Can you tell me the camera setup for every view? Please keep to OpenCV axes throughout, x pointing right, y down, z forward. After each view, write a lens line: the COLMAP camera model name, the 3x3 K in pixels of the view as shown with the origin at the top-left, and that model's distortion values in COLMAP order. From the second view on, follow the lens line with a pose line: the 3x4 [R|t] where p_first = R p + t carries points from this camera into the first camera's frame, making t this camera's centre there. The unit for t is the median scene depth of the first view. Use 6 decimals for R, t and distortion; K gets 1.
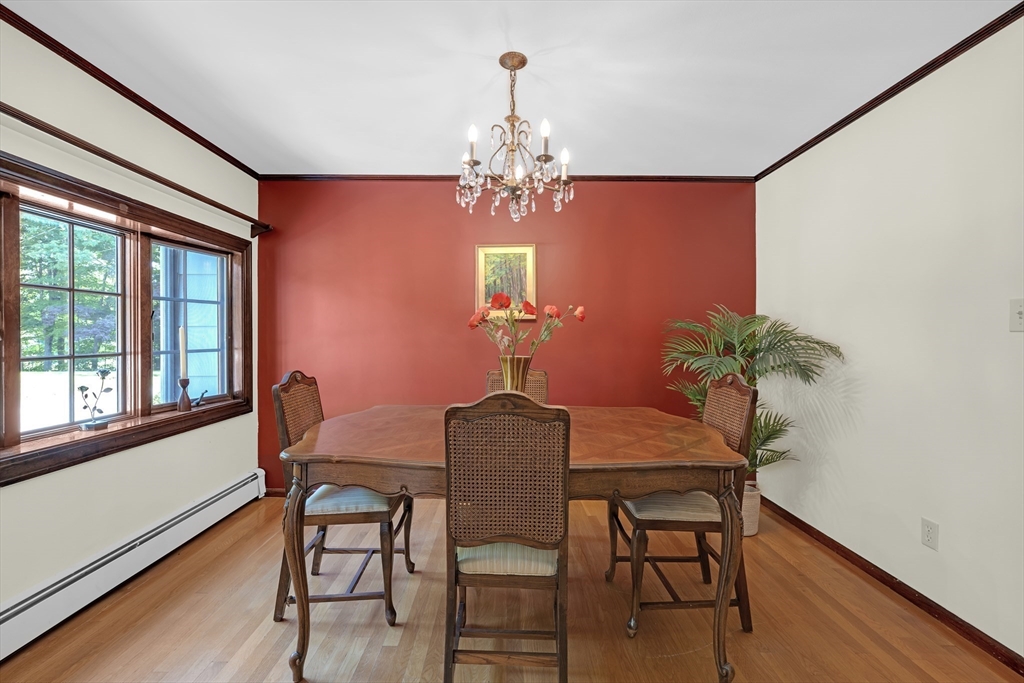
lens RADIAL K [[422.8, 0, 505.3], [0, 422.8, 344.0], [0, 0, 1]] dist [0.001911, 0.000083]
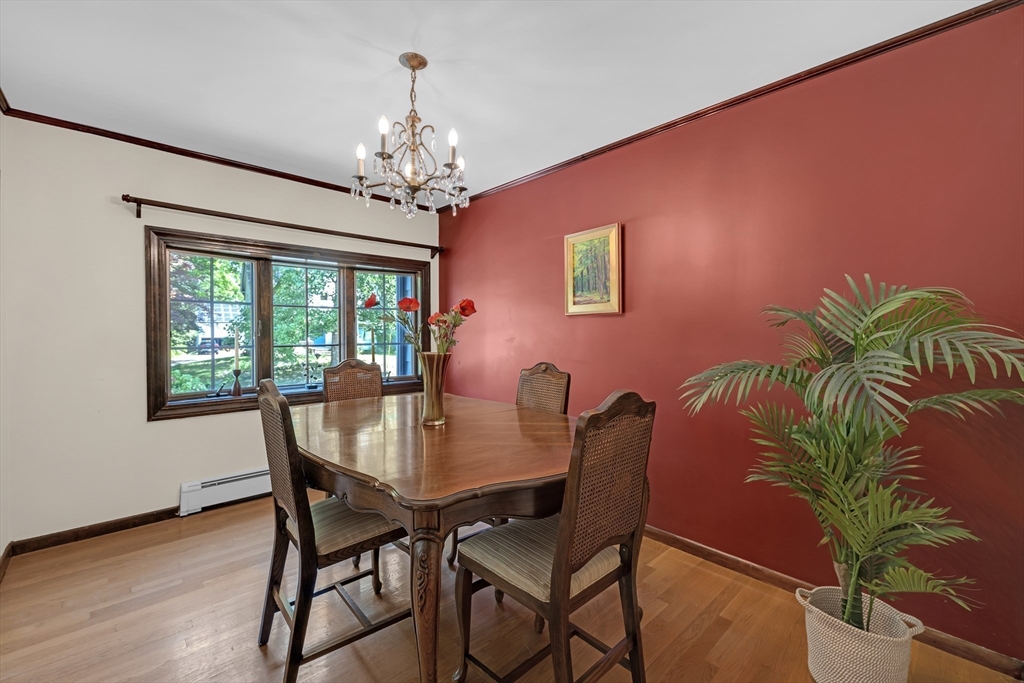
lens RADIAL K [[422.8, 0, 505.3], [0, 422.8, 344.0], [0, 0, 1]] dist [0.001911, 0.000083]
pose [[0.687179, 0.016973, -0.726290, 0.544258], [-0.013267, 0.999854, 0.010813, -0.003290], [0.726367, 0.002205, 0.687303, 0.273136]]
